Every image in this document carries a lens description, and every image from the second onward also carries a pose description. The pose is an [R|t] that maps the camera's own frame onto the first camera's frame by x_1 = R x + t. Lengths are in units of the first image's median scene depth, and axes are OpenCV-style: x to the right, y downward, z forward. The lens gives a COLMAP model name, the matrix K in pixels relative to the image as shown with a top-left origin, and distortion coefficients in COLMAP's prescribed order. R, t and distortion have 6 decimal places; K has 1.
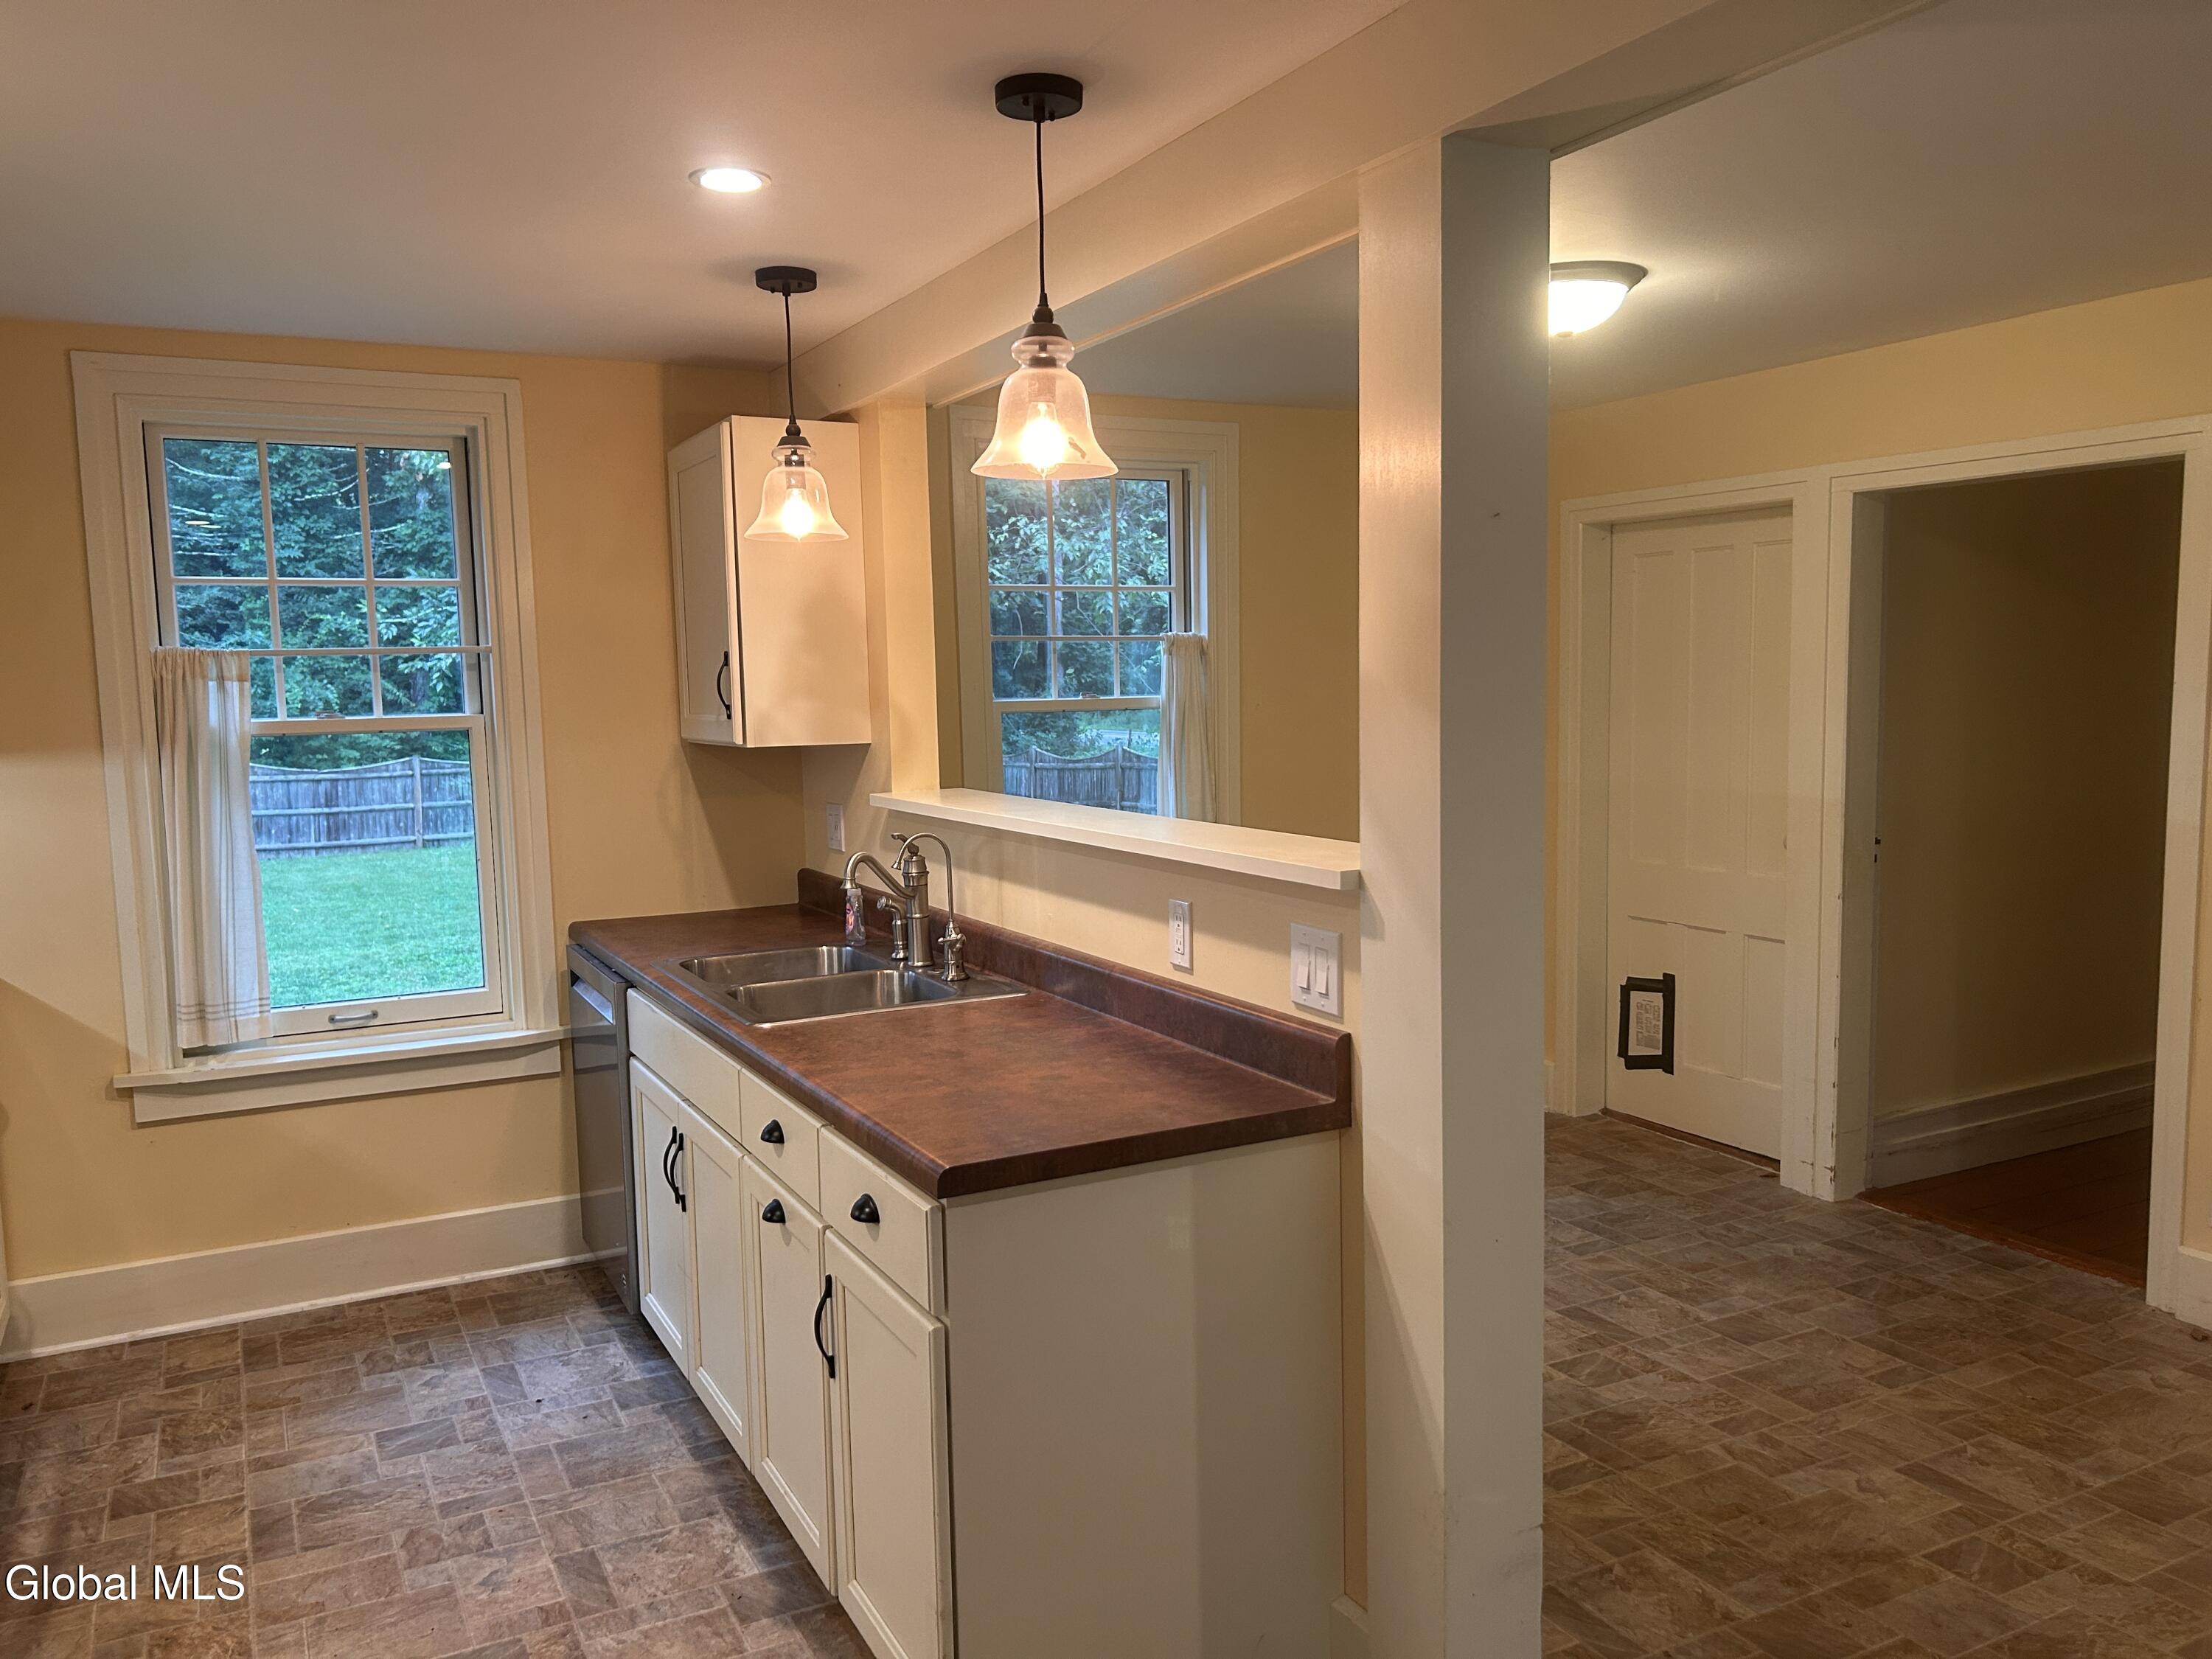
lens RADIAL K [[1673.4, 0, 1119.8], [0, 1673.4, 848.4], [0, 0, 1]] dist [0.055694, -0.064288]
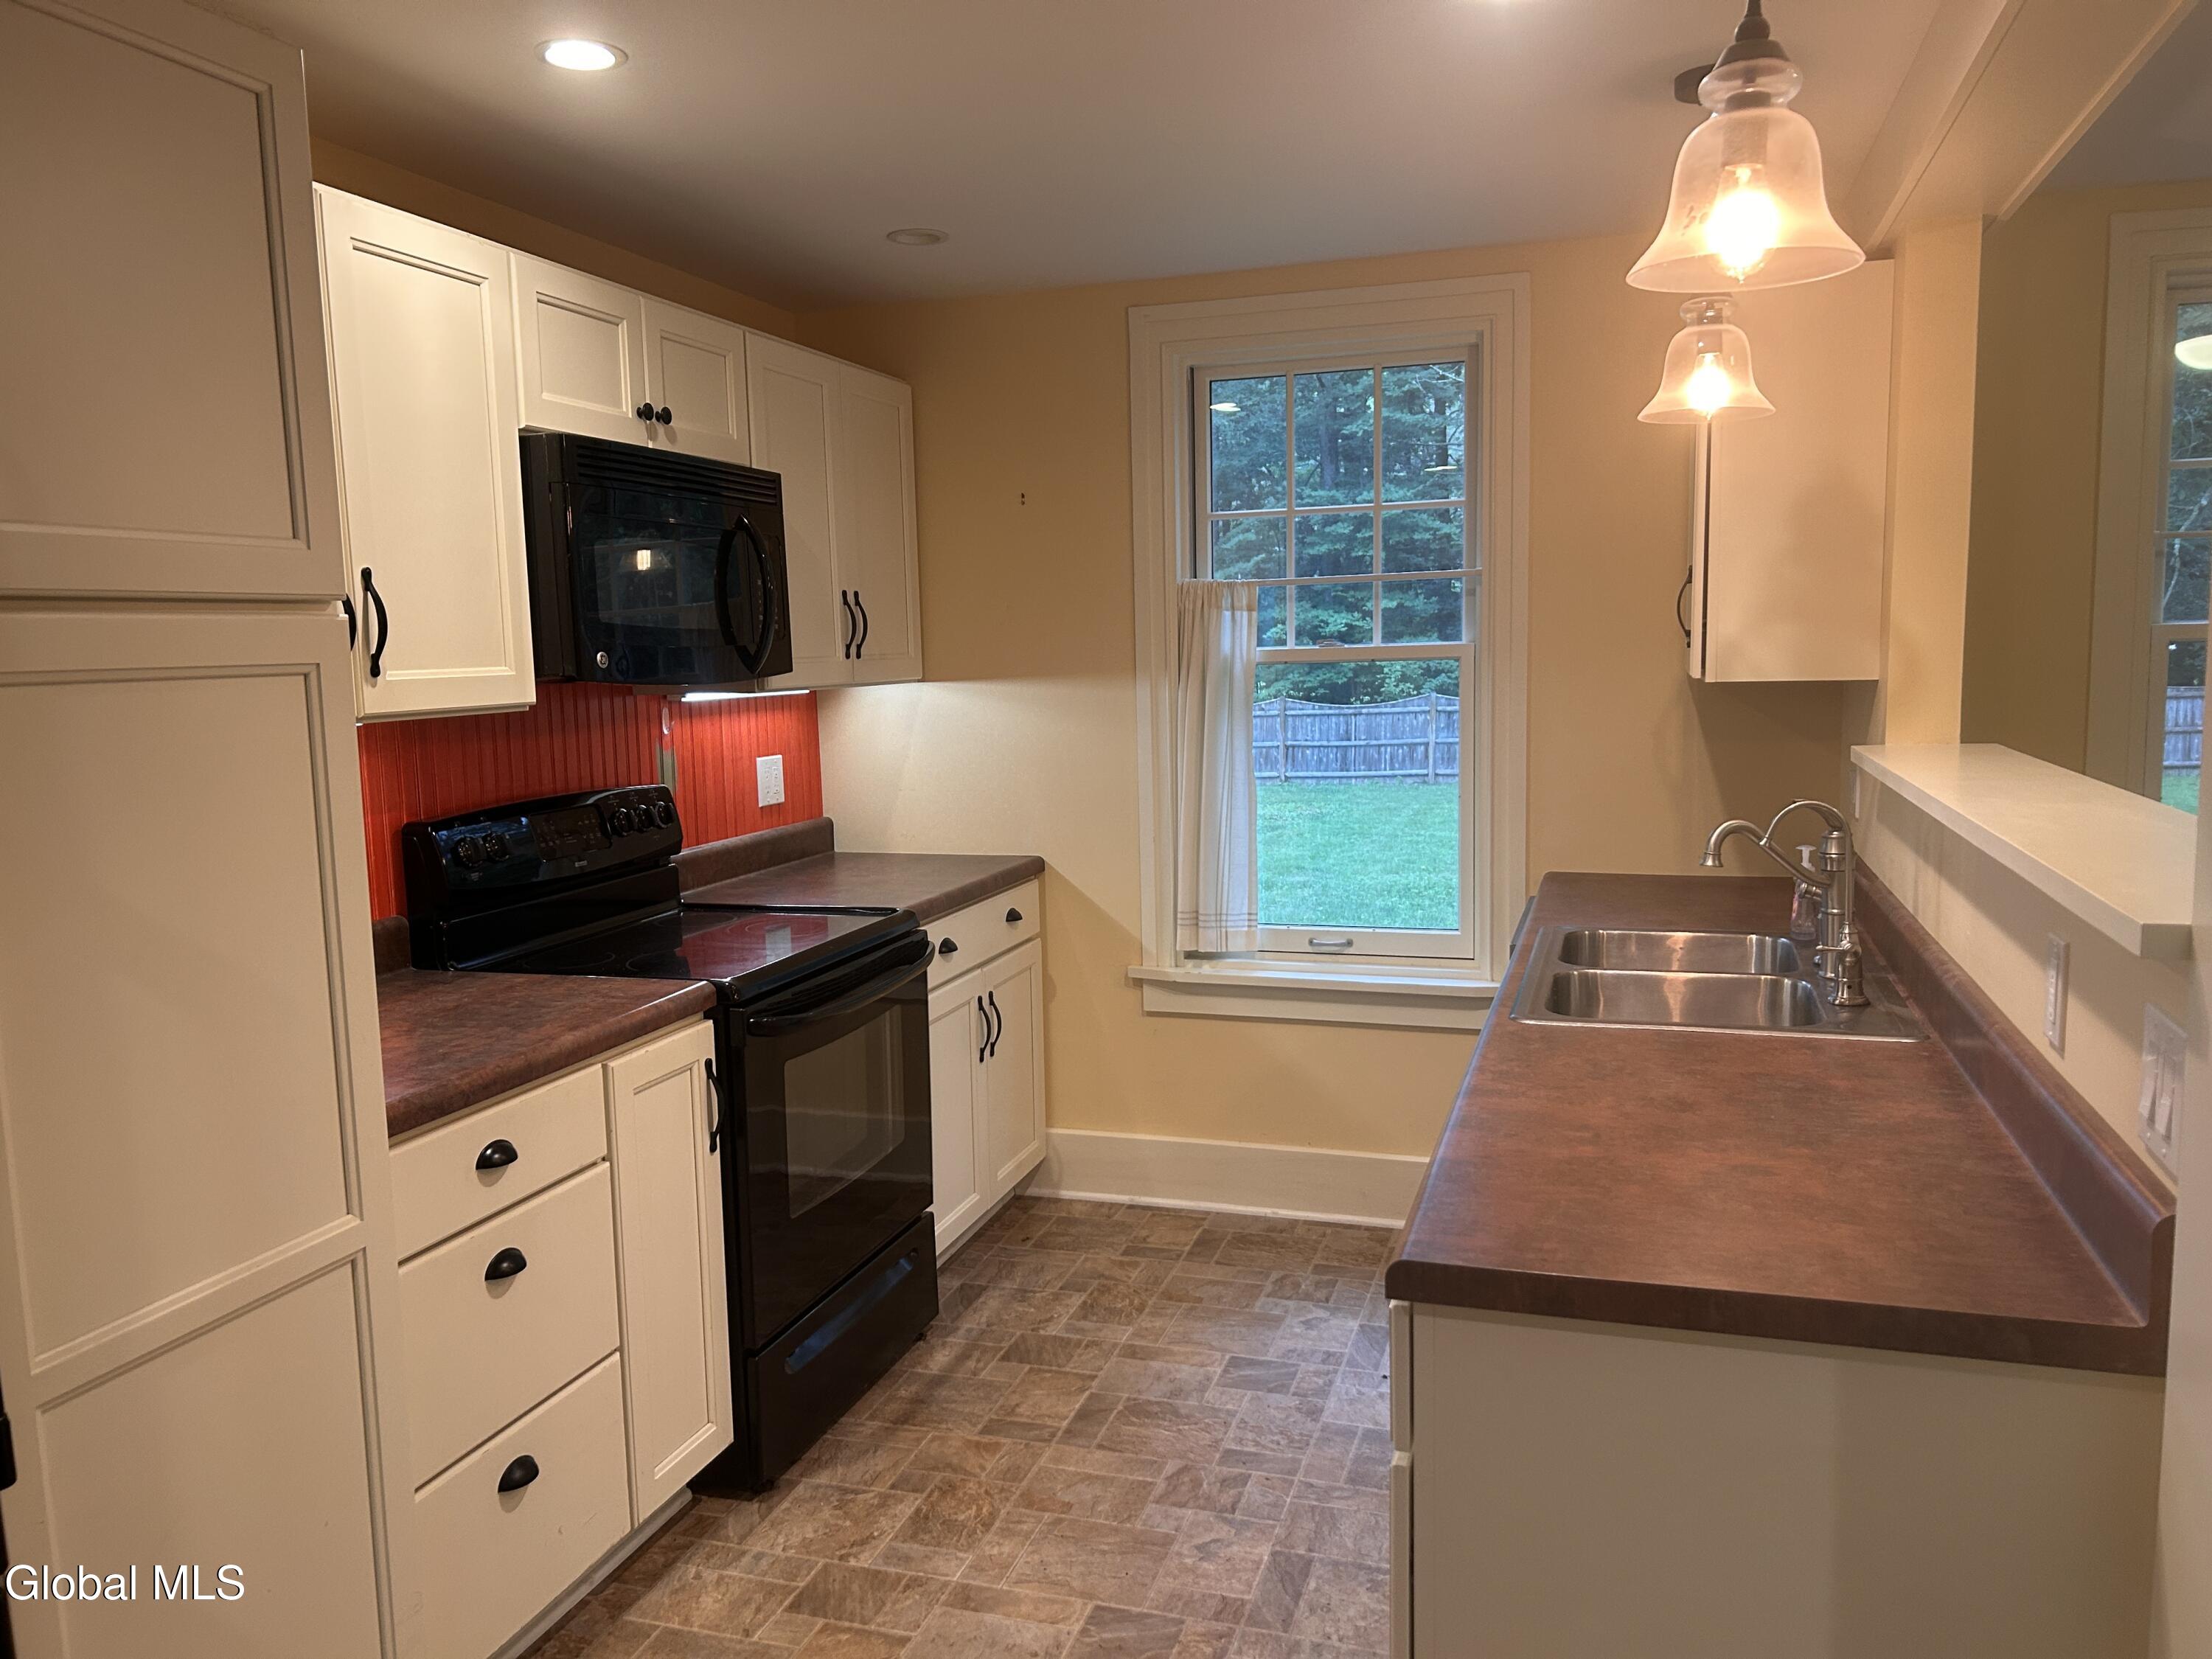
lens RADIAL K [[1673.4, 0, 1098.6], [0, 1673.4, 847.8], [0, 0, 1]] dist [0.055694, -0.064288]
pose [[0.696199, 0.092168, -0.711908, 0.183225], [-0.063890, 0.995743, 0.066435, -0.016865], [0.715000, -0.000768, 0.699124, 0.232513]]
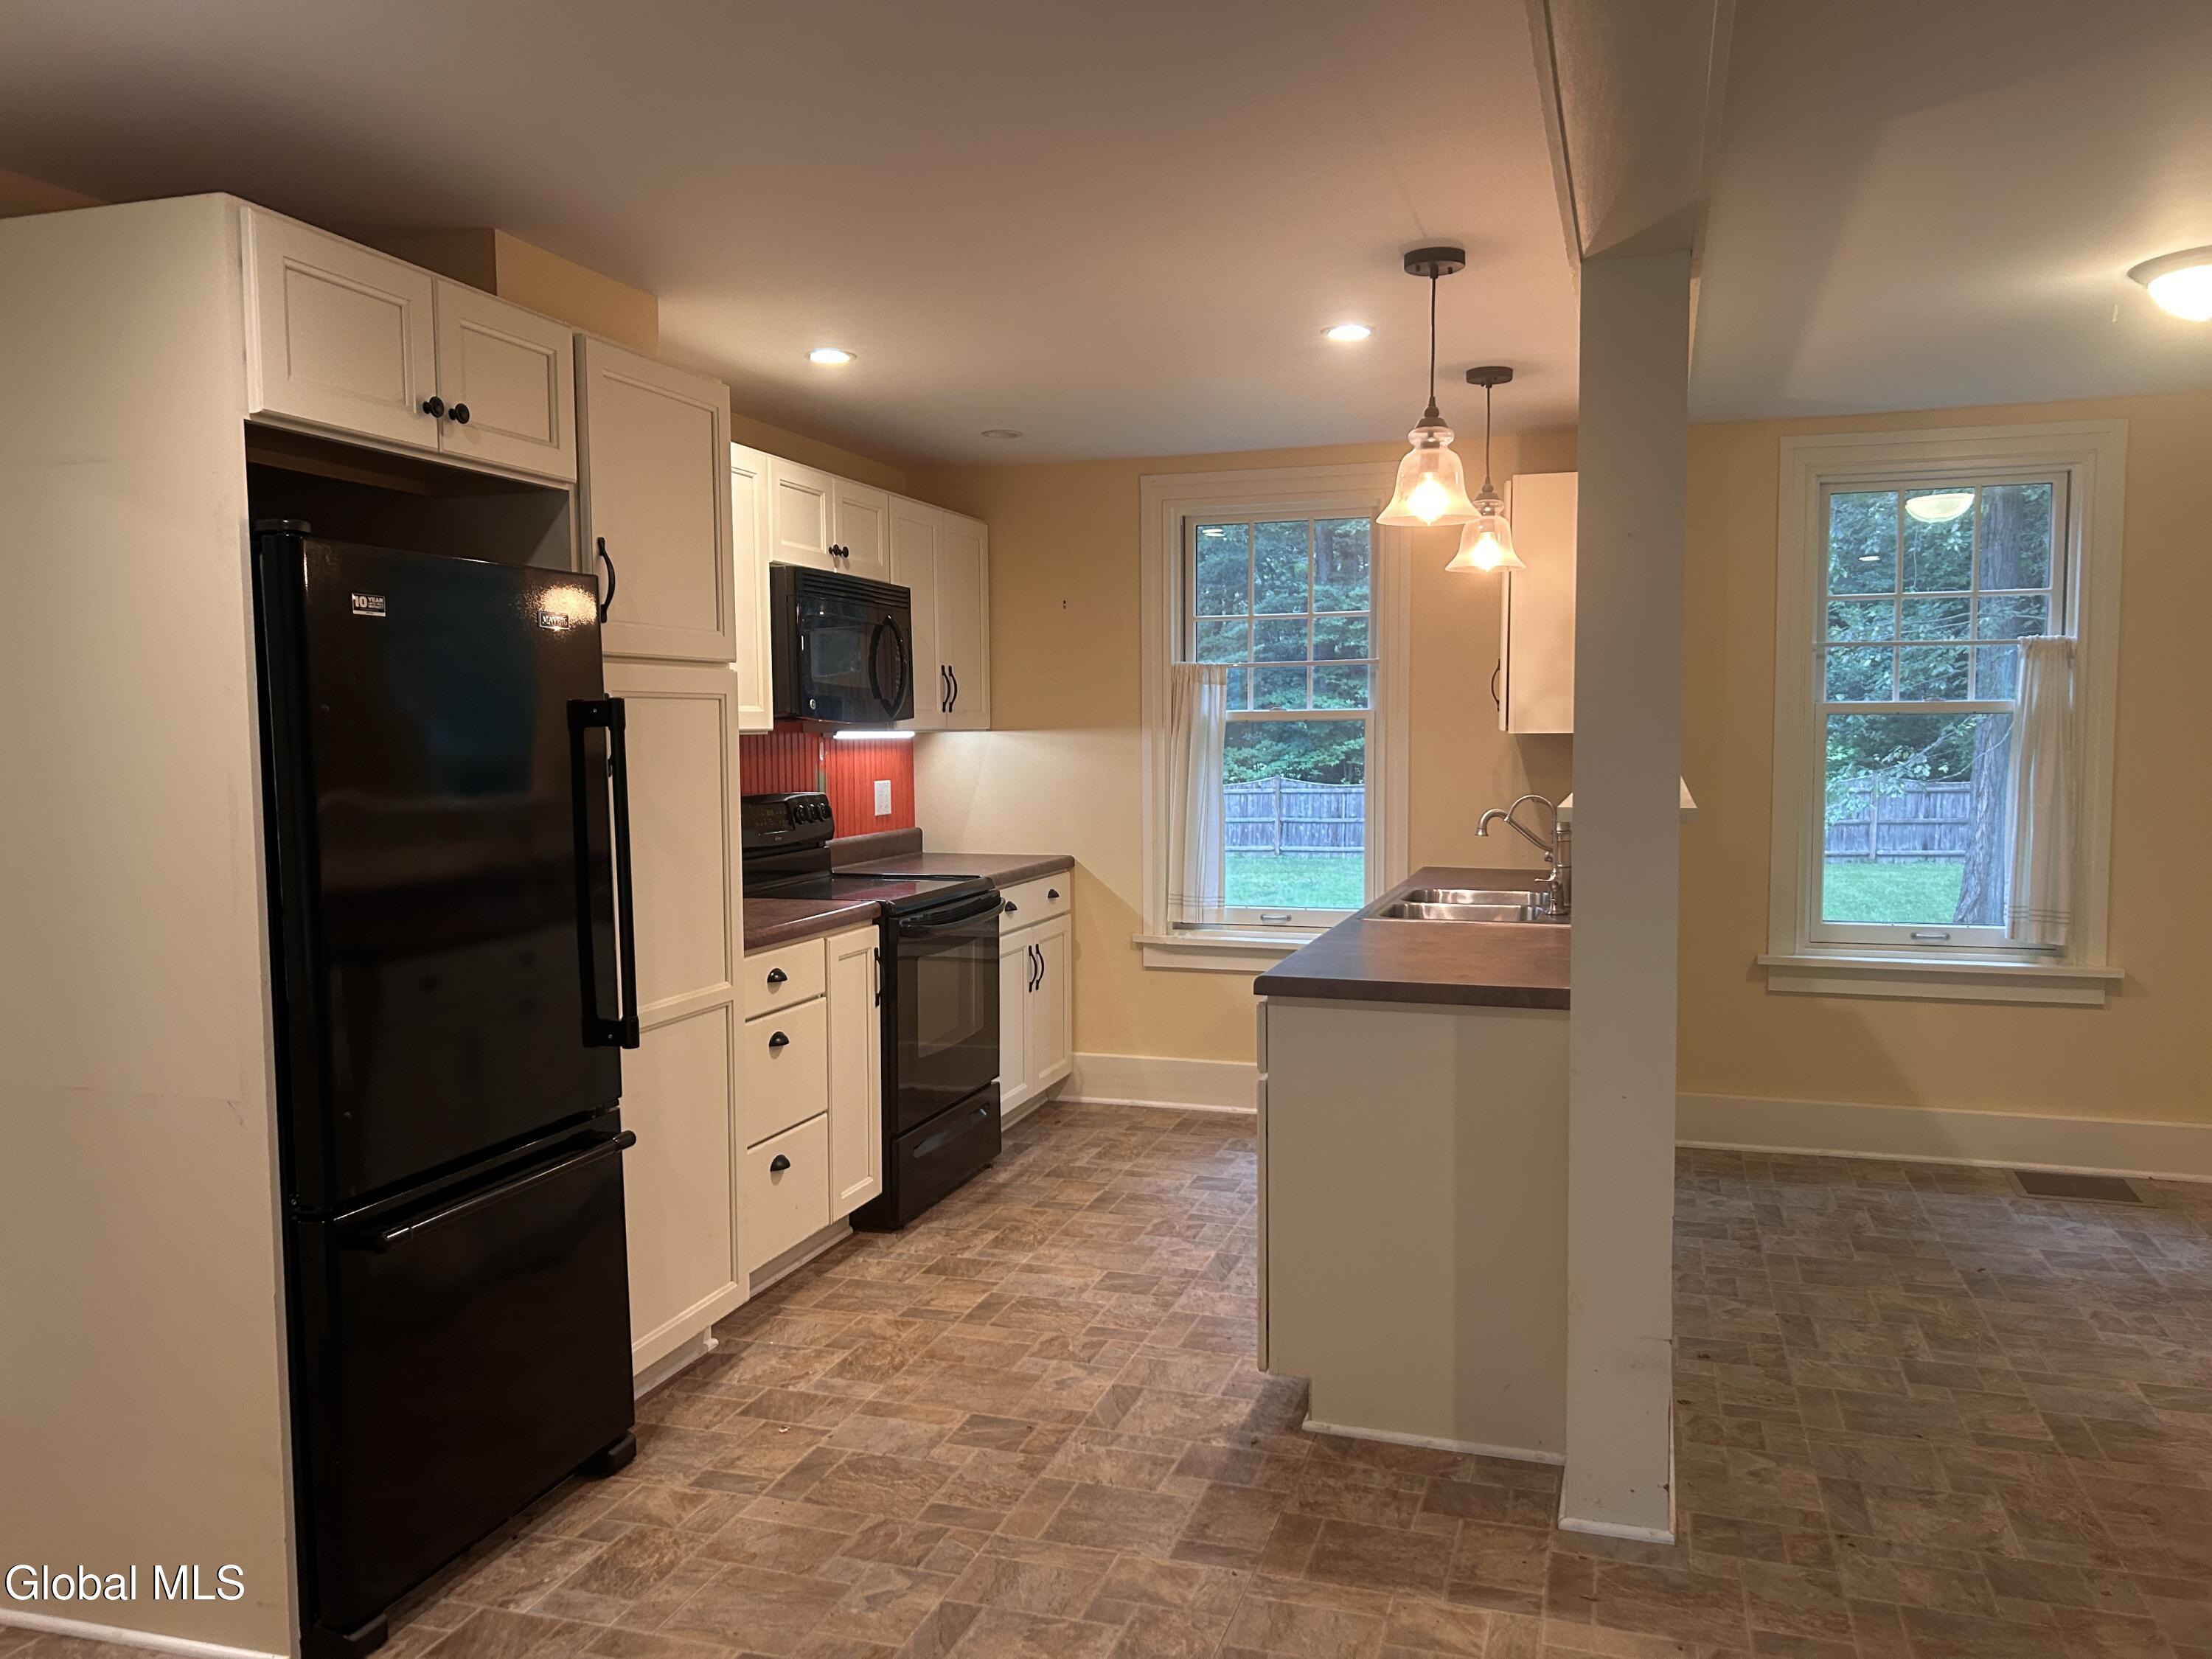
lens RADIAL K [[1673.4, 0, 1114.6], [0, 1673.4, 845.9], [0, 0, 1]] dist [0.055694, -0.064288]
pose [[0.700268, 0.067846, -0.710649, 0.531652], [-0.081361, 0.996572, 0.014970, 0.033435], [0.709228, 0.047336, 0.703388, -0.117786]]
